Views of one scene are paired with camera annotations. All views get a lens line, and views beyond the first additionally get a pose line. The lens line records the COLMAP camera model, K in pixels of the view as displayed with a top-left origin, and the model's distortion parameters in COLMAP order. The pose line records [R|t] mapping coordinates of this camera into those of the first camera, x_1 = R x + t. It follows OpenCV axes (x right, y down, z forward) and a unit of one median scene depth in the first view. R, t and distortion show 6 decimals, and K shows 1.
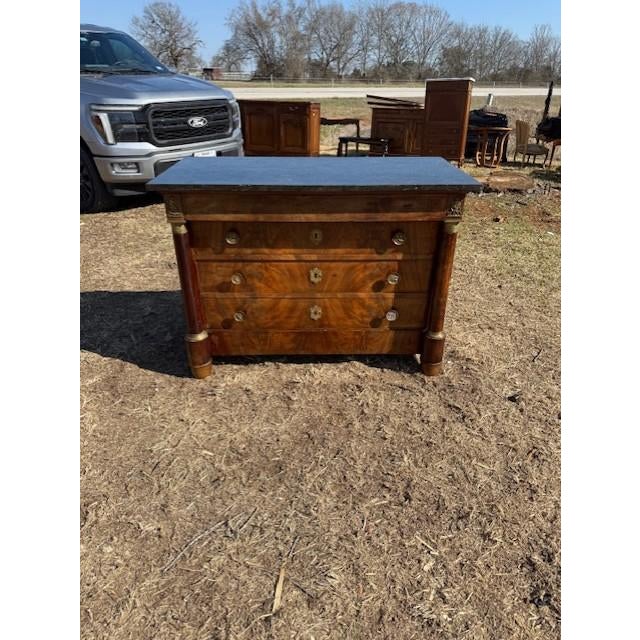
lens RADIAL K [[462.3, 0, 321.2], [0, 462.3, 319.9], [0, 0, 1]] dist [0.037206, -0.046128]
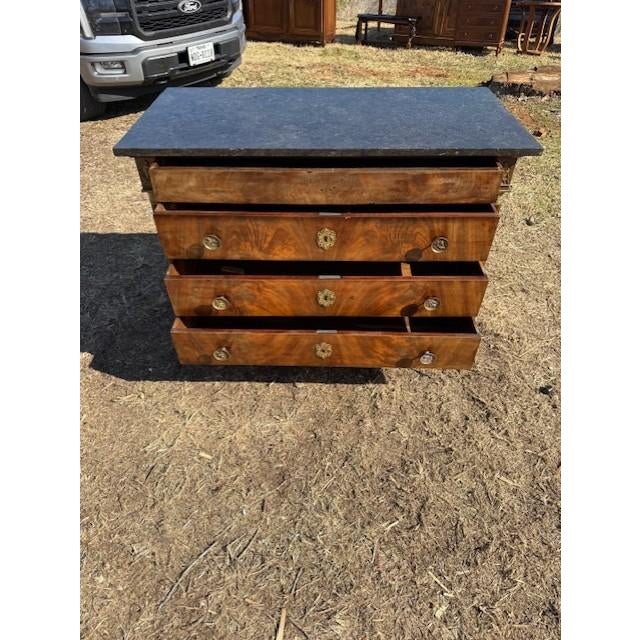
lens RADIAL K [[462.9, 0, 317.8], [0, 462.9, 322.9], [0, 0, 1]] dist [0.006552, -0.004358]
pose [[0.999367, 0.017560, -0.030941, 0.001928], [-0.009892, 0.972558, 0.232450, -0.153119], [0.034174, -0.231997, 0.972116, 0.144210]]
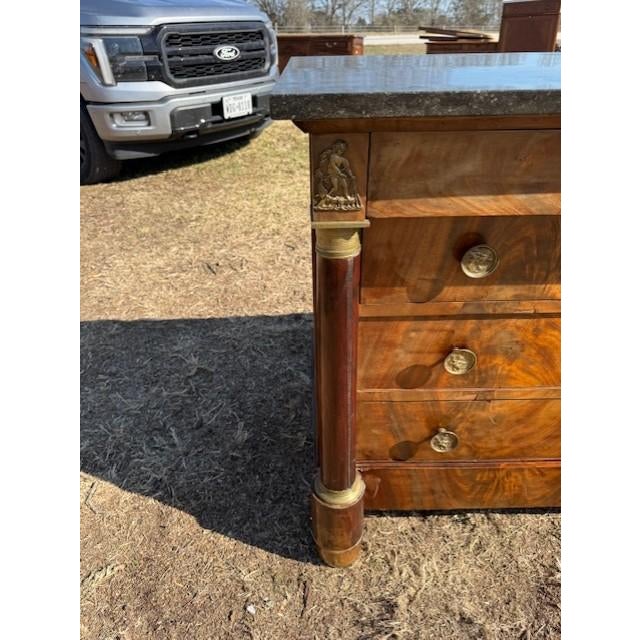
lens RADIAL K [[469.9, 0, 306.4], [0, 469.9, 317.5], [0, 0, 1]] dist [0.036716, -0.046668]
pose [[0.999355, -0.009829, -0.034551, -0.280191], [0.011995, 0.997939, 0.063045, -0.143792], [0.033860, -0.063418, 0.997412, 0.578326]]
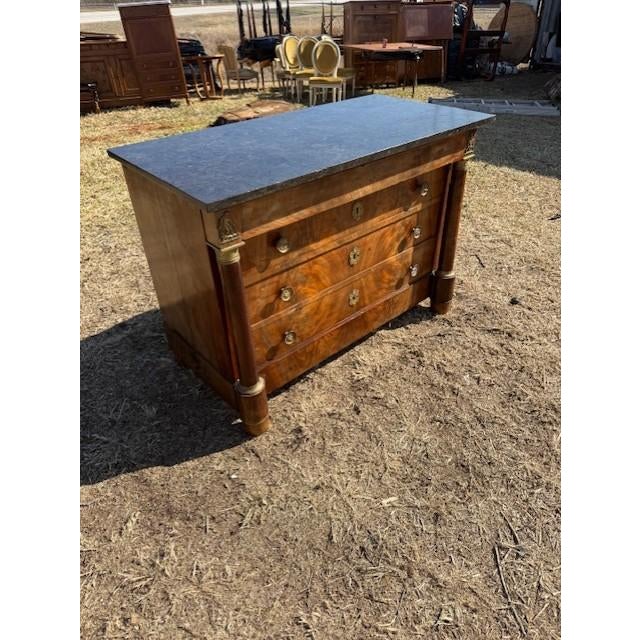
lens RADIAL K [[462.3, 0, 321.2], [0, 462.3, 319.9], [0, 0, 1]] dist [0.037206, -0.046128]
pose [[0.761230, -0.398036, 0.511953, -0.521349], [0.330336, 0.917370, 0.222061, -0.190700], [-0.558038, 0.000077, 0.829815, 0.313185]]
